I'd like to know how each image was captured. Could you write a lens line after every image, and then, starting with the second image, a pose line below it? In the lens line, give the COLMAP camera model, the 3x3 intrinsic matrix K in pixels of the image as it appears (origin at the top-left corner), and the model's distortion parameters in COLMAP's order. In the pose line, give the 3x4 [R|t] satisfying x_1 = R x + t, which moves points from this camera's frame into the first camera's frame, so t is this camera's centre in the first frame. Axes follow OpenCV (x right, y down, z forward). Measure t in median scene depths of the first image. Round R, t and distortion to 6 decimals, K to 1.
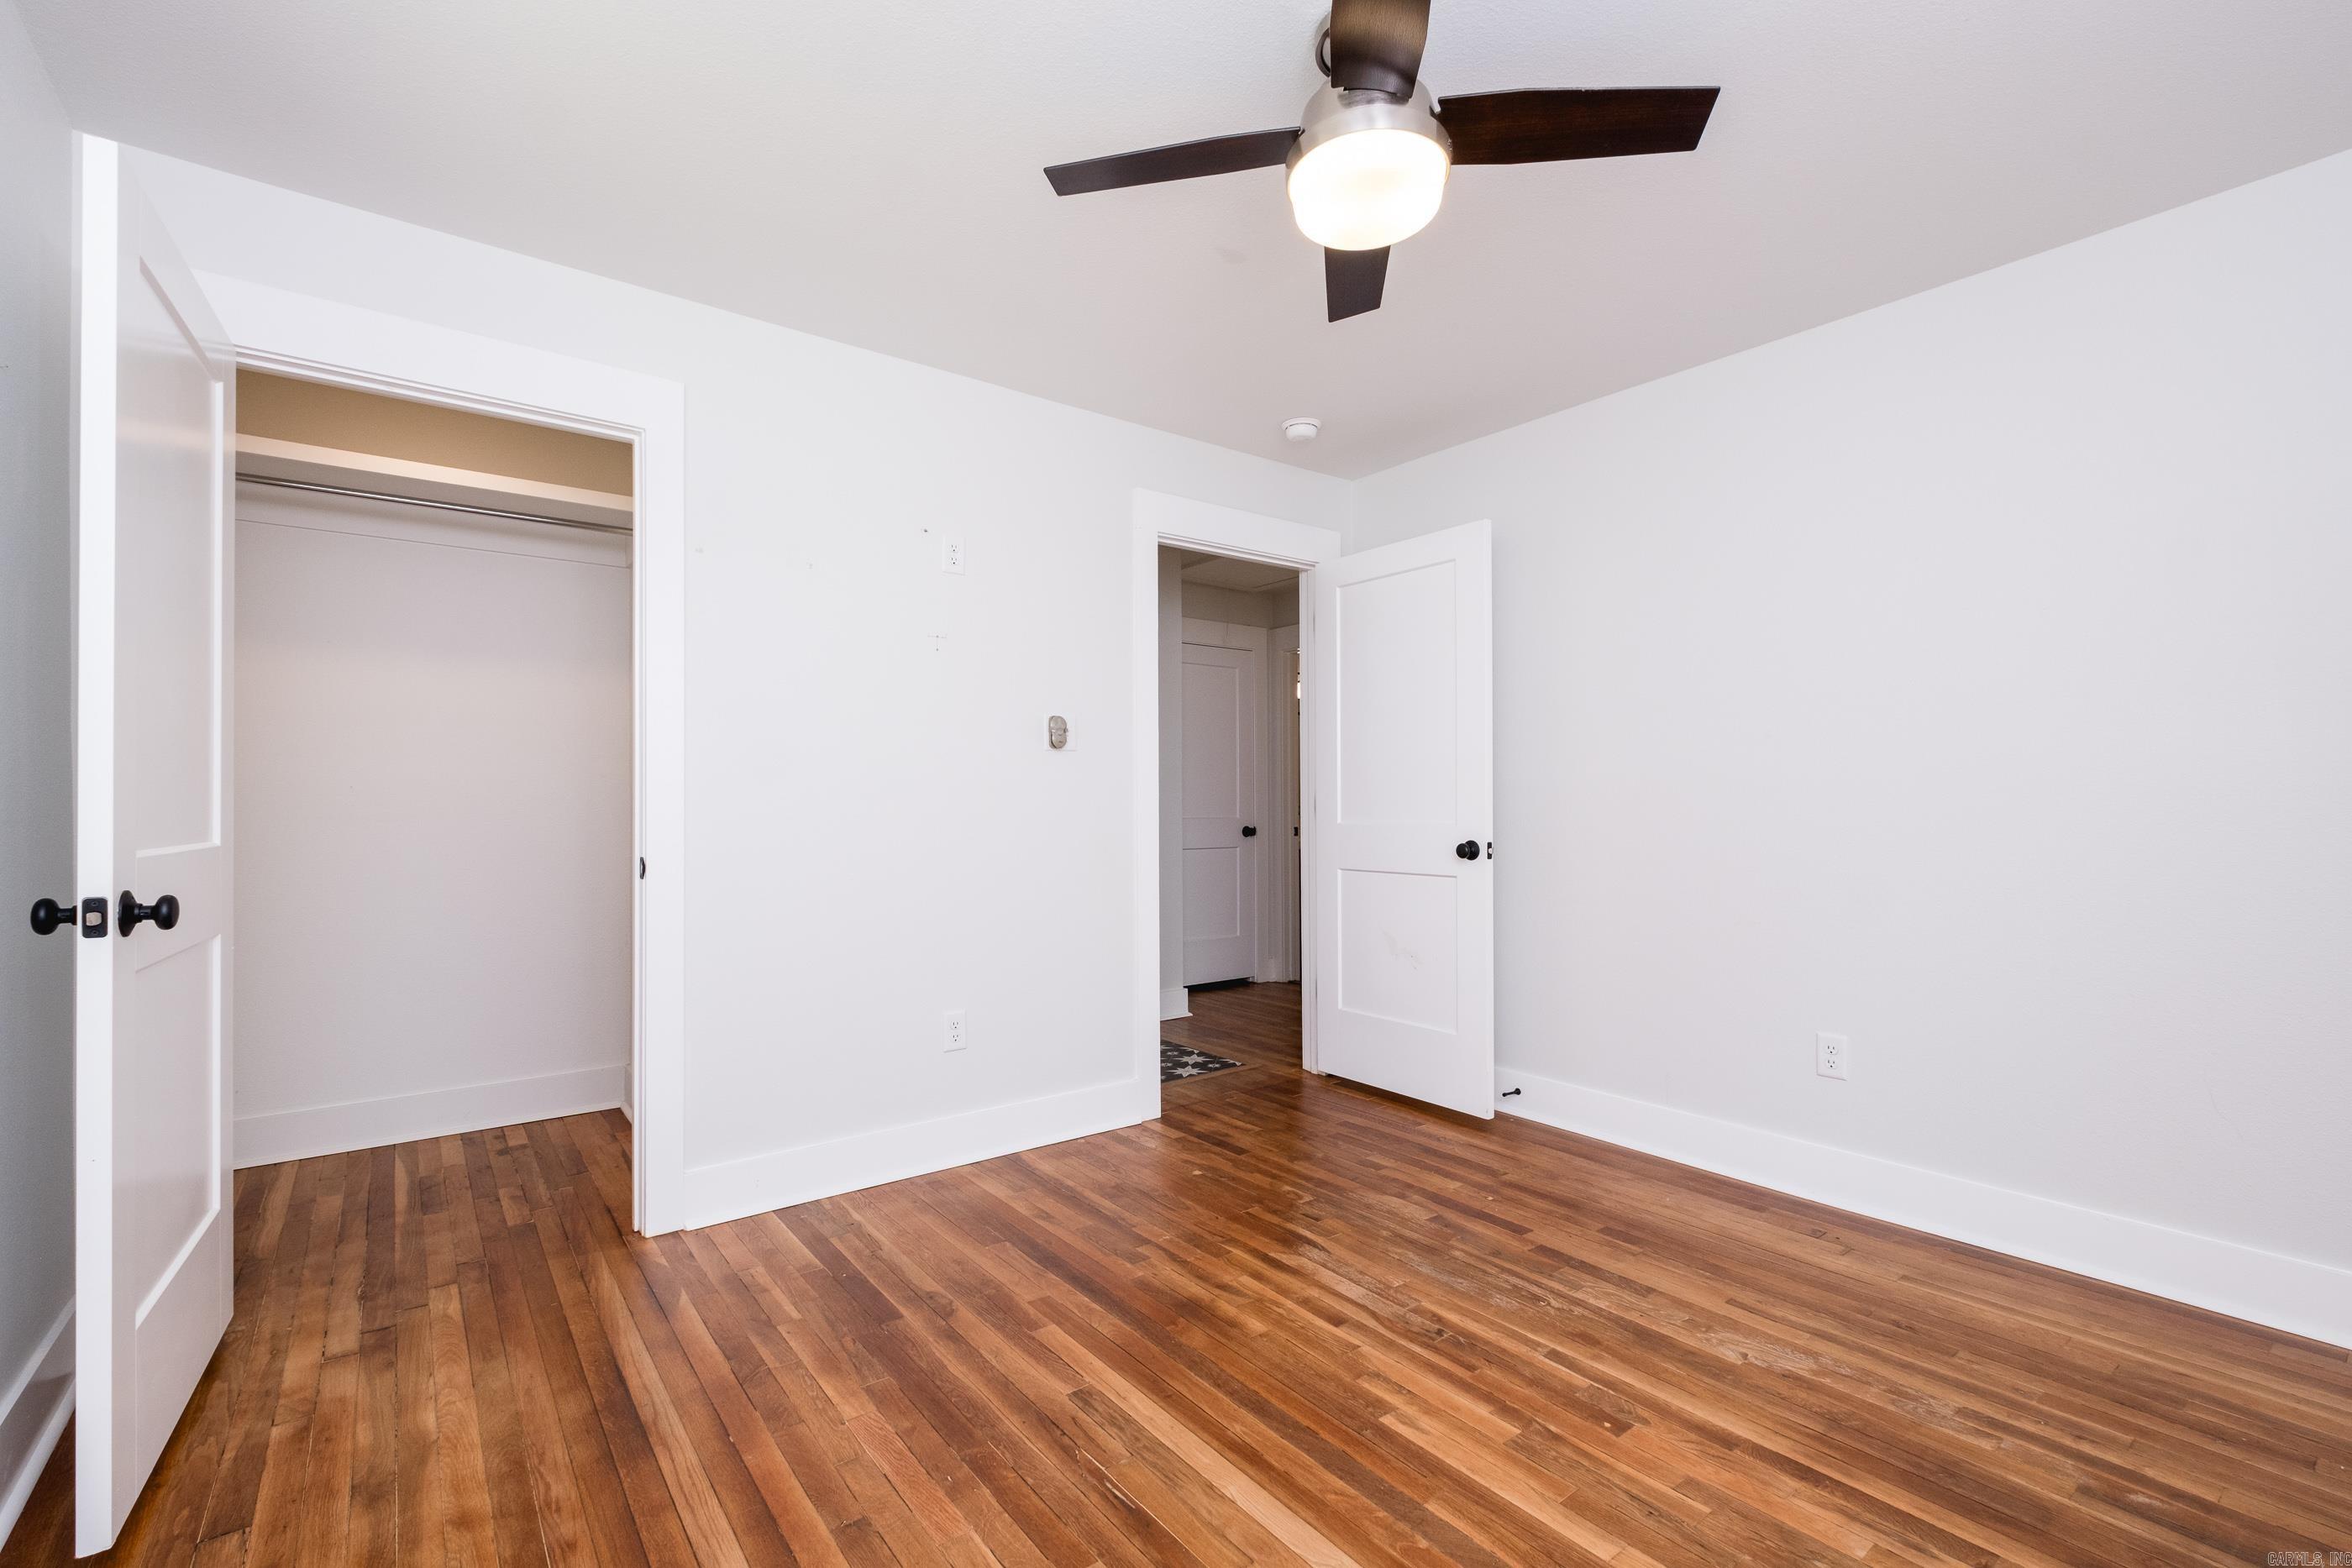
lens RADIAL K [[1021.1, 0, 1187.3], [0, 1021.1, 791.3], [0, 0, 1]] dist [0.018266, -0.012461]
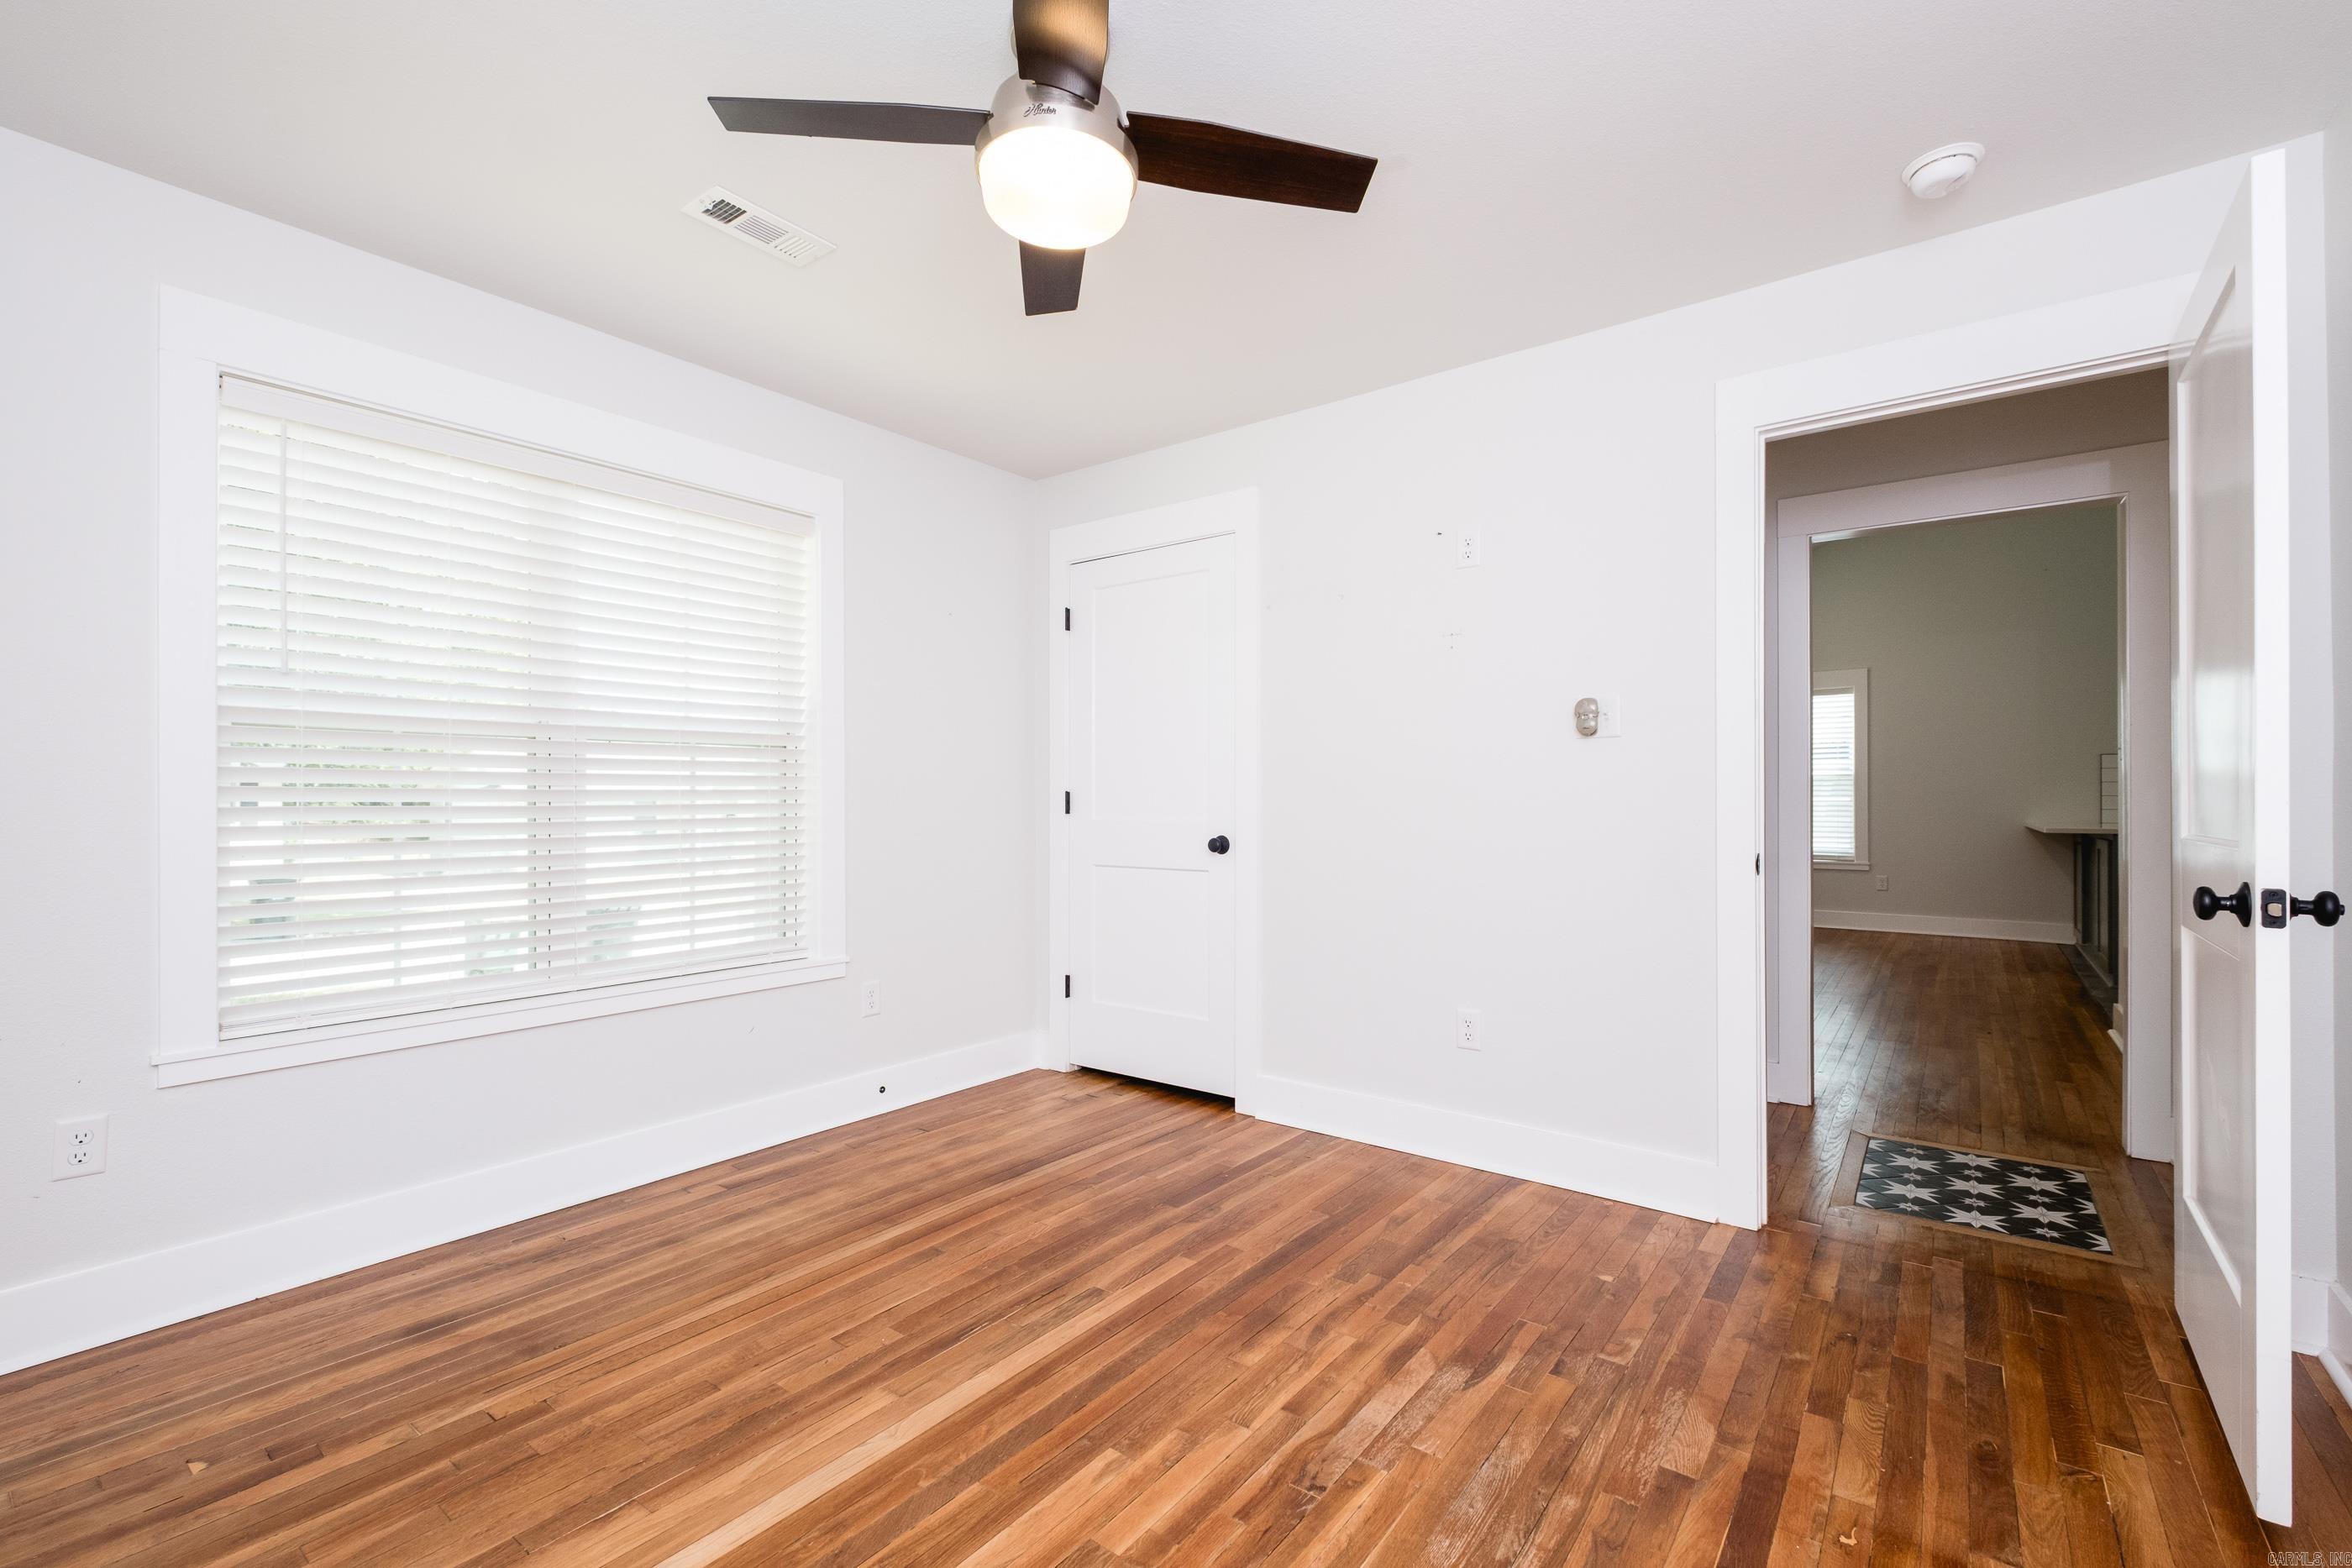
lens RADIAL K [[1021.1, 0, 1187.3], [0, 1021.1, 791.3], [0, 0, 1]] dist [0.018266, -0.012461]
pose [[0.259512, -0.004704, -0.965728, 0.952685], [0.012465, 0.999921, -0.001521, 0.003349], [0.965659, -0.011644, 0.259550, 0.699423]]
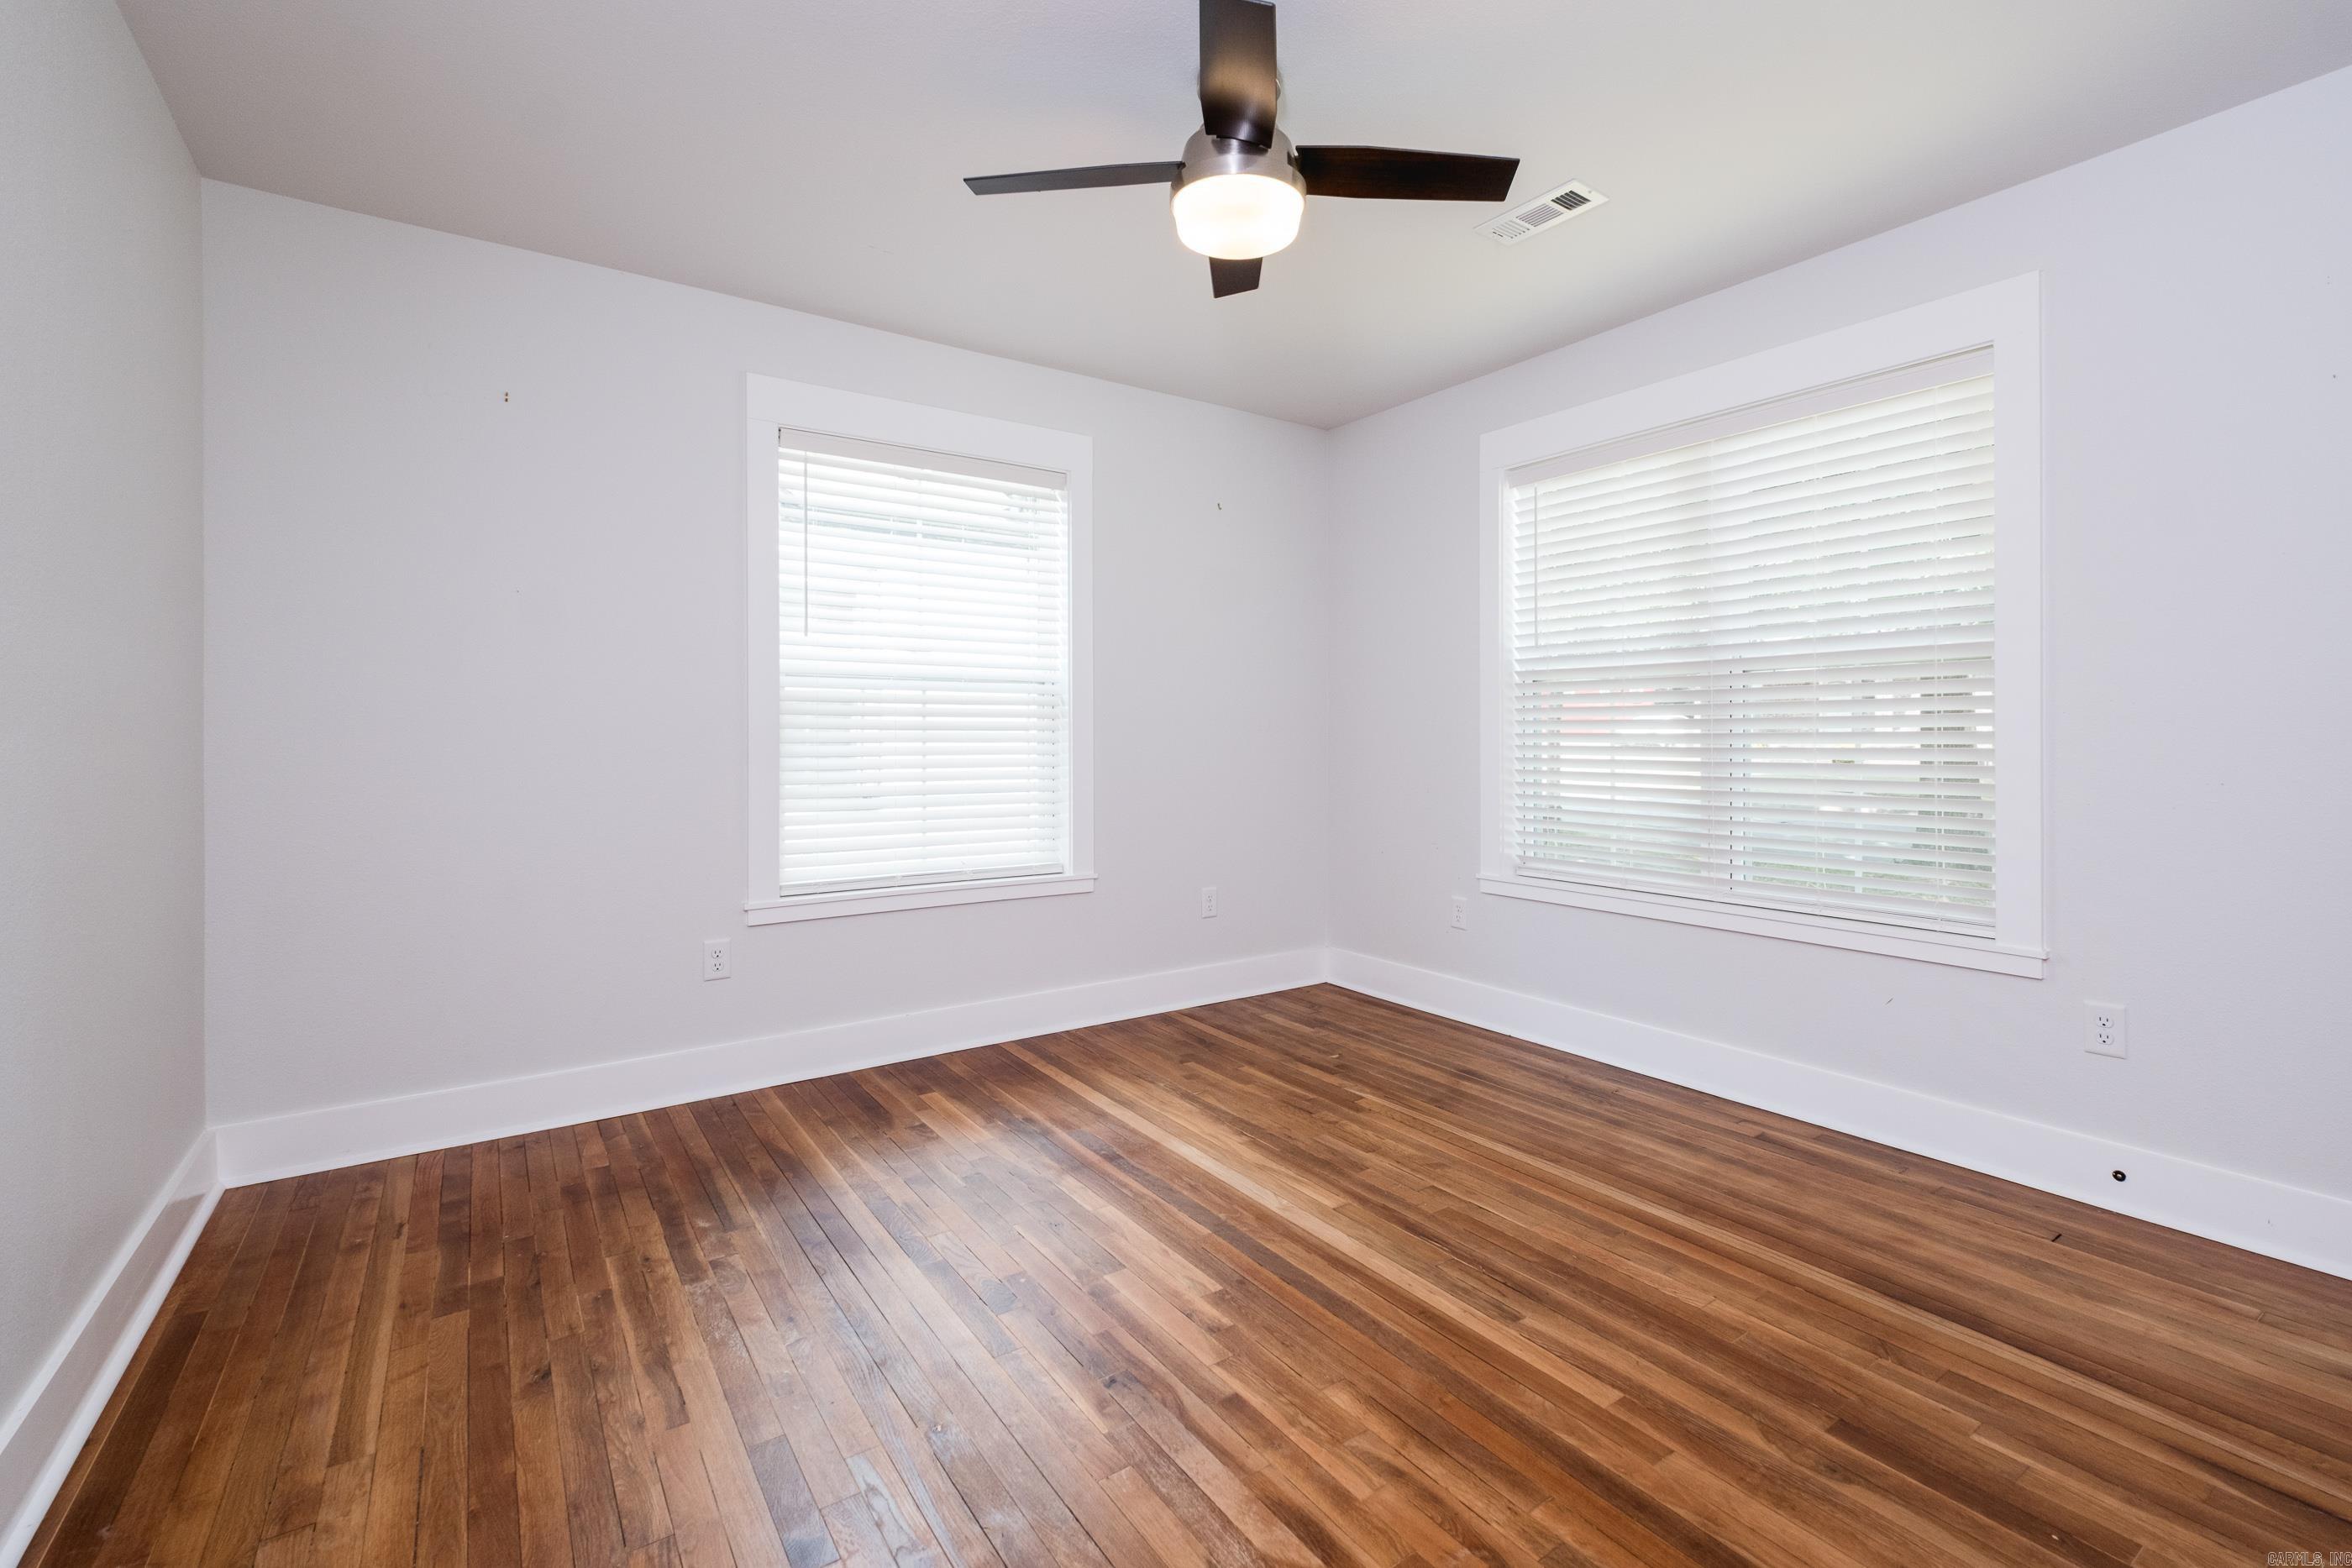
lens RADIAL K [[1020.4, 0, 1176.0], [0, 1020.4, 784.0], [0, 0, 1]] dist [-0.001922, 0.000027]
pose [[-0.997920, 0.001128, 0.064456, 0.139897], [0.003645, 0.999234, 0.038955, 0.022257], [-0.064362, 0.039108, -0.997160, 1.752091]]
